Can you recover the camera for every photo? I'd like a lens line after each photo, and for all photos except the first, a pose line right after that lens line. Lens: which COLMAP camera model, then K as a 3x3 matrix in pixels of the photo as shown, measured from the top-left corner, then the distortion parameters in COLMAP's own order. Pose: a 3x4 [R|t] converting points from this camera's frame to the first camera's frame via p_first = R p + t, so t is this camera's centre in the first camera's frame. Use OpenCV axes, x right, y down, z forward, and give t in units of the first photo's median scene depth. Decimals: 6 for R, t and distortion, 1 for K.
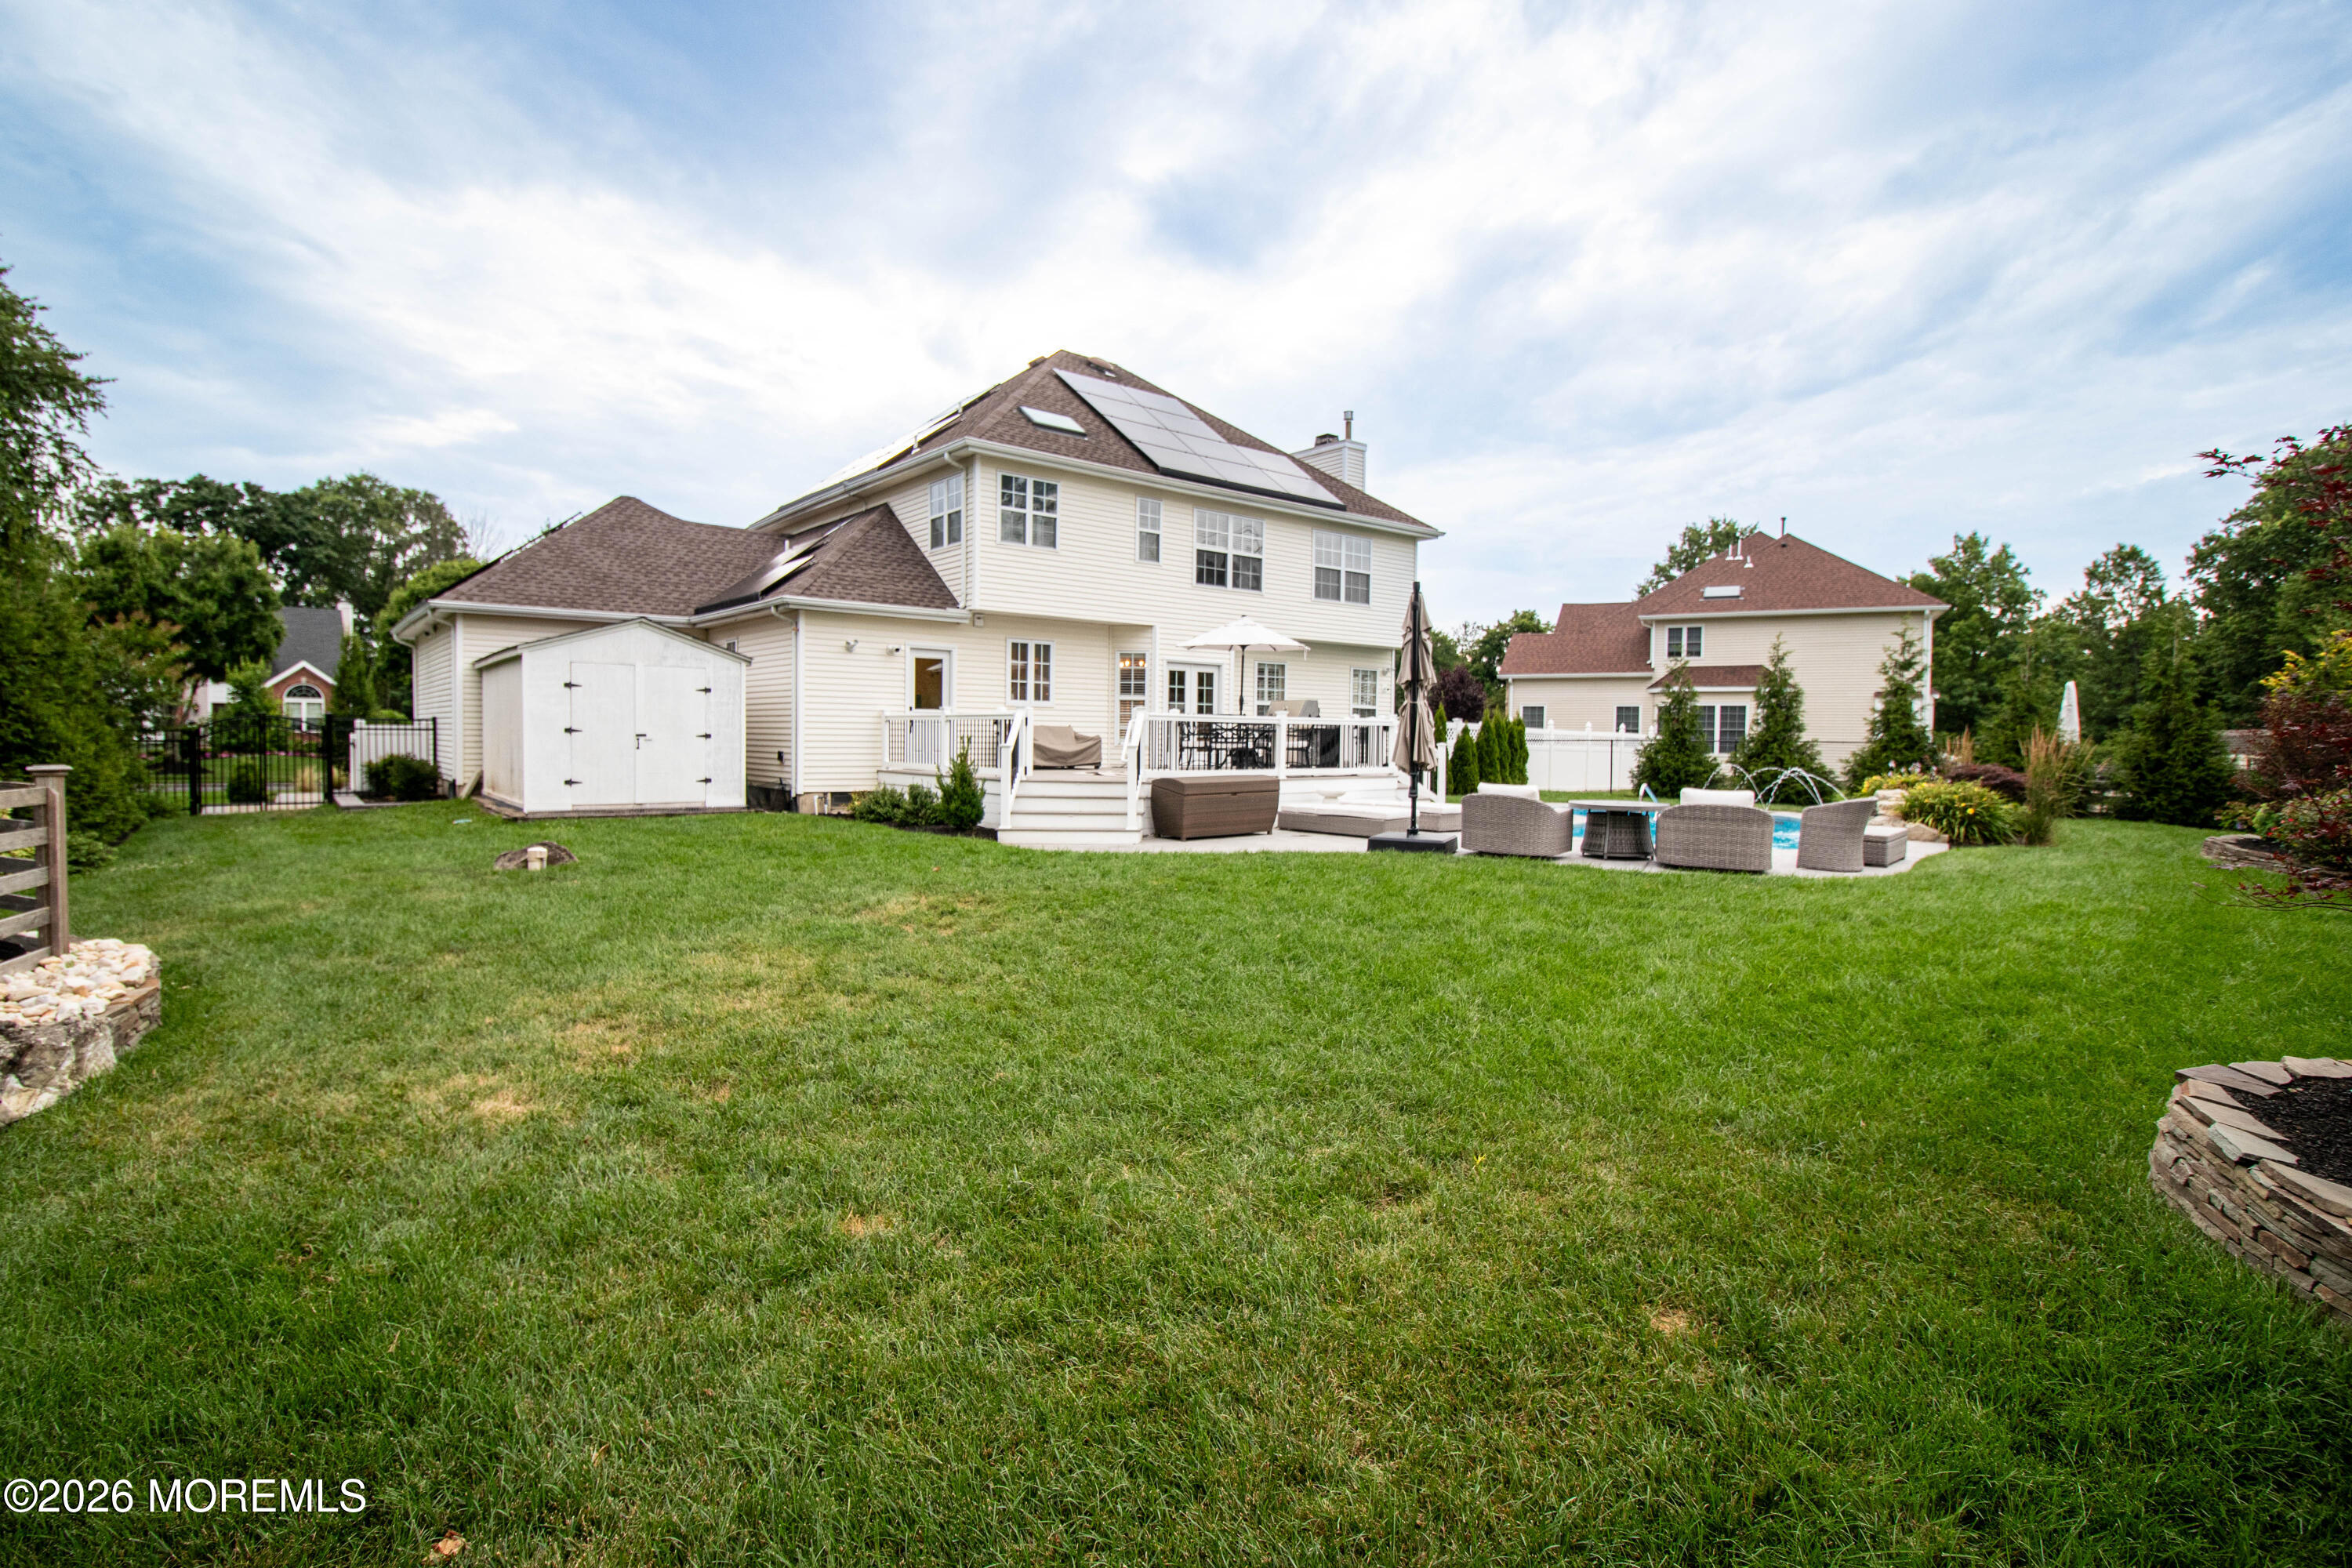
lens RADIAL K [[1128.8, 0, 1143.9], [0, 1128.8, 753.8], [0, 0, 1]] dist [-0.024770, -0.000885]
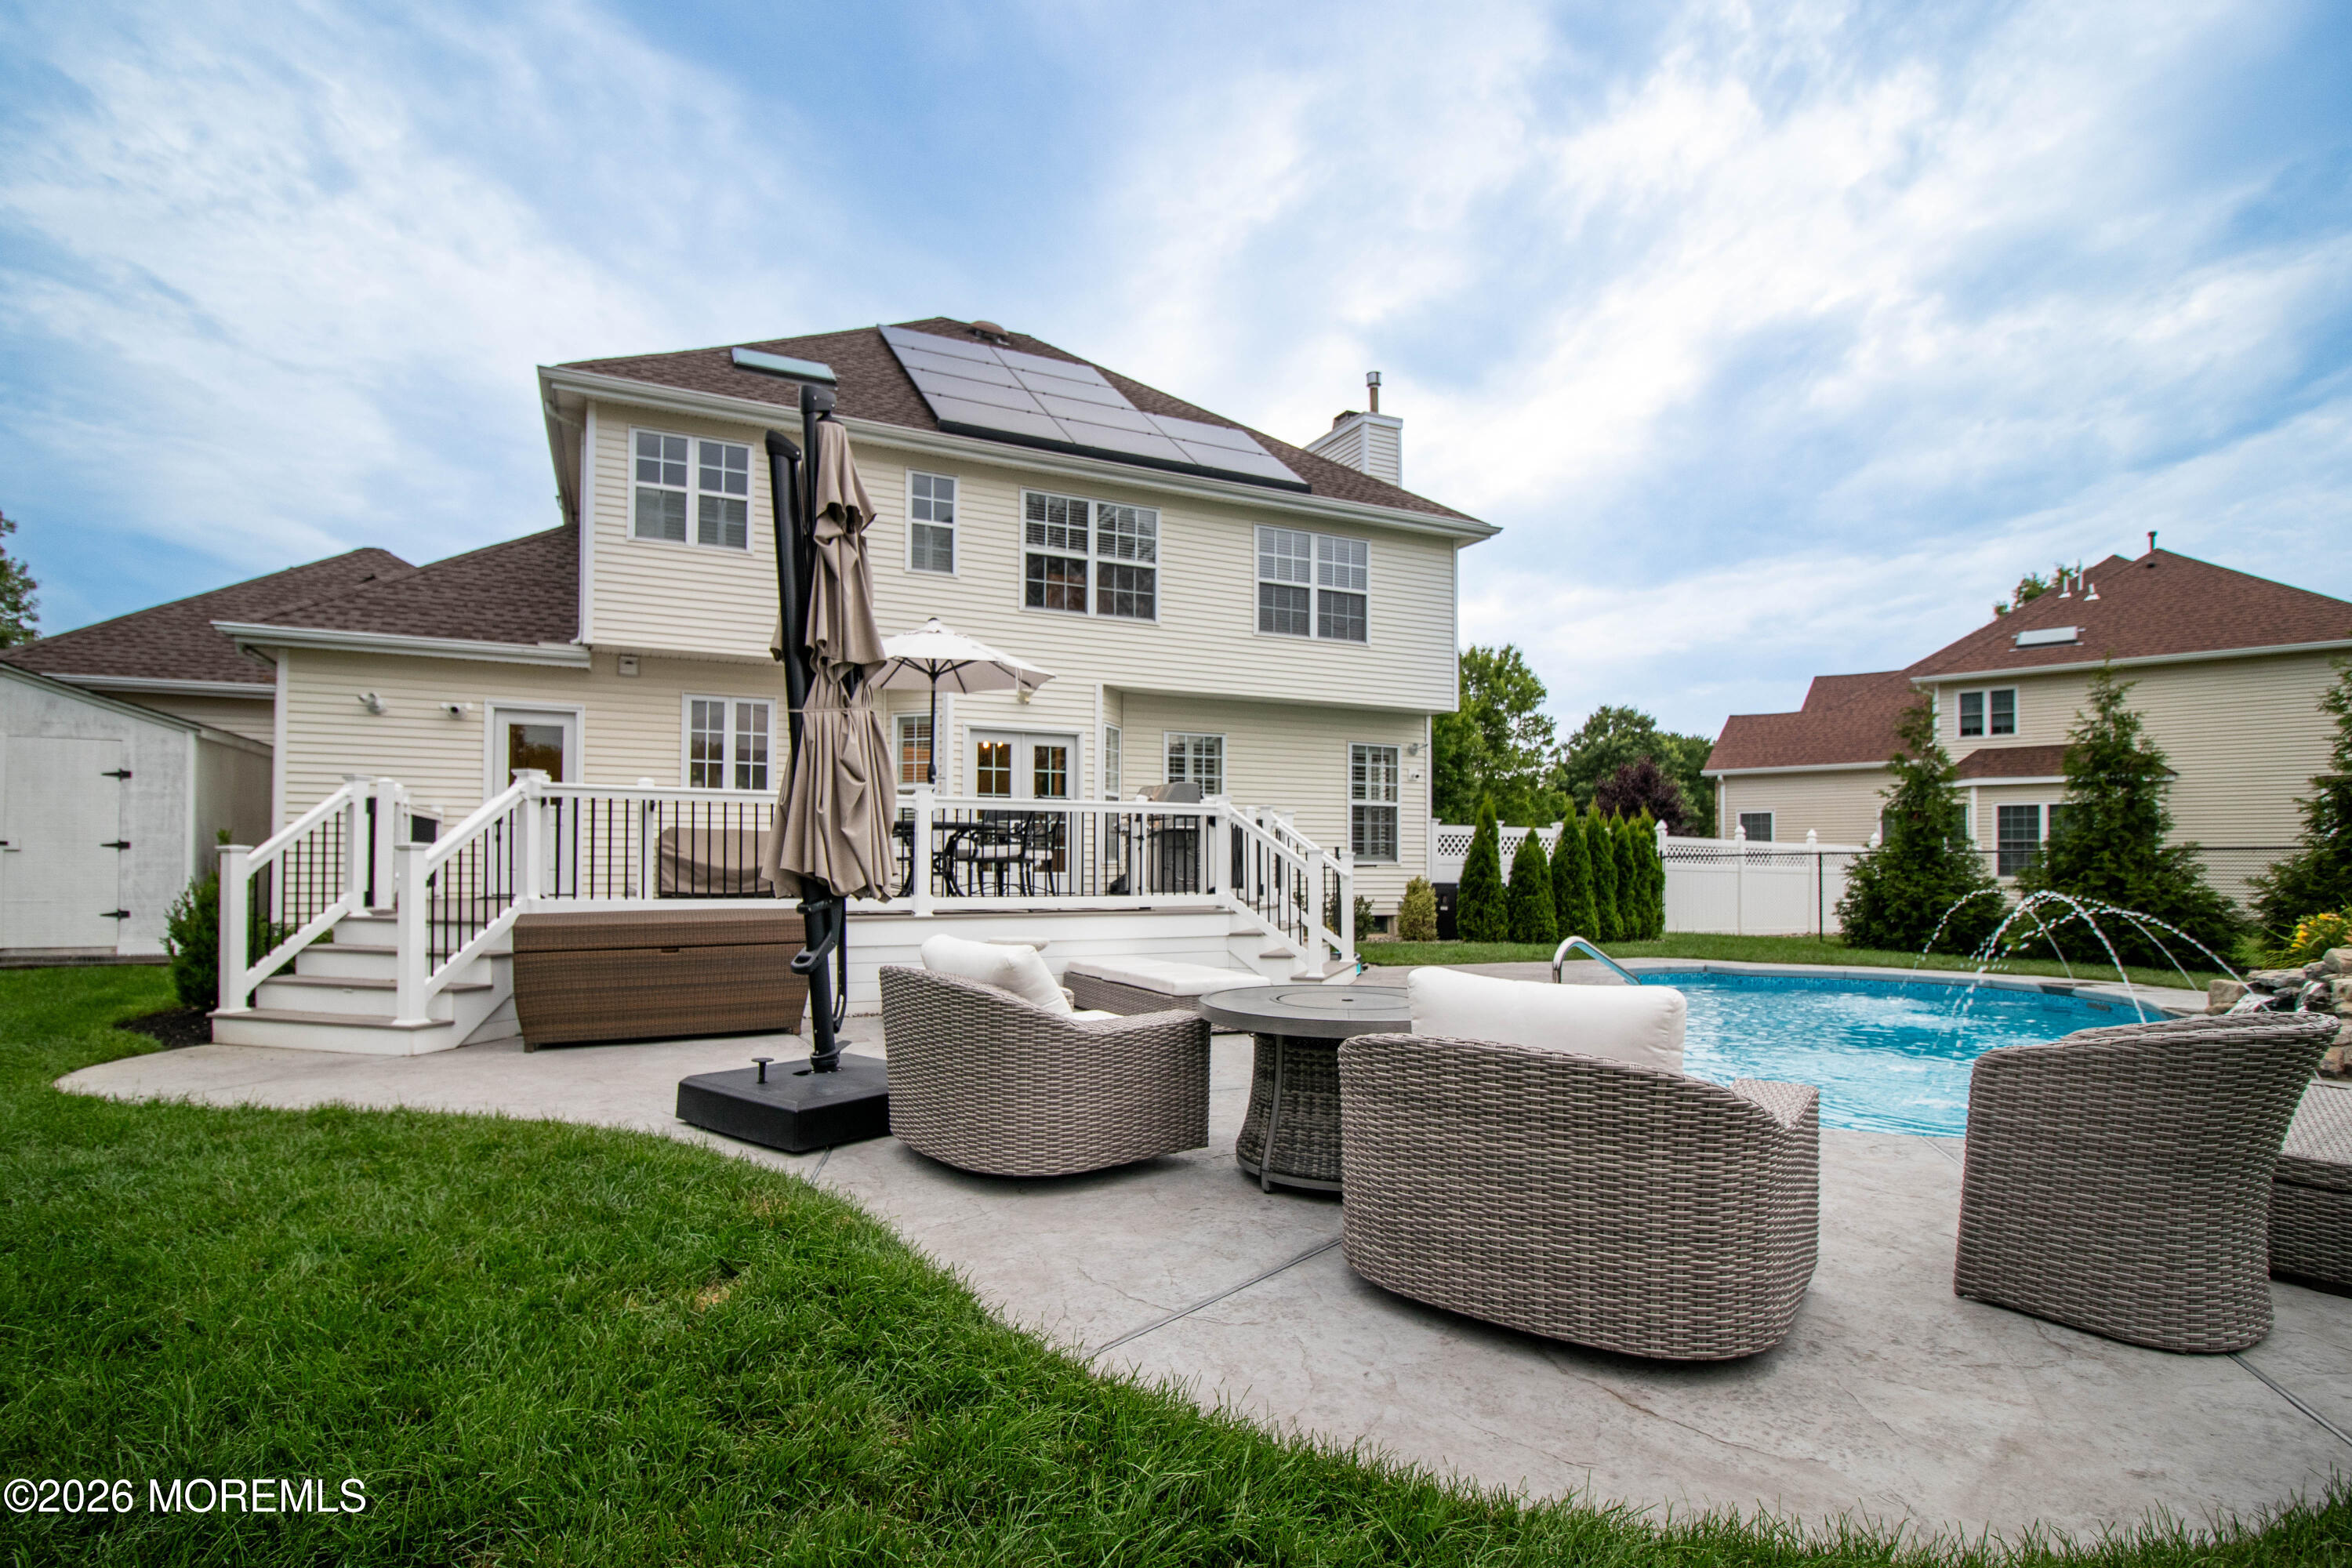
lens RADIAL K [[1154.9, 0, 1143.7], [0, 1154.9, 831.9], [0, 0, 1]] dist [-0.016665, -0.002111]
pose [[0.973645, -0.012783, -0.227710, 0.242694], [0.002069, 0.998882, -0.047228, 0.006276], [0.228059, 0.045512, 0.972583, 0.366838]]
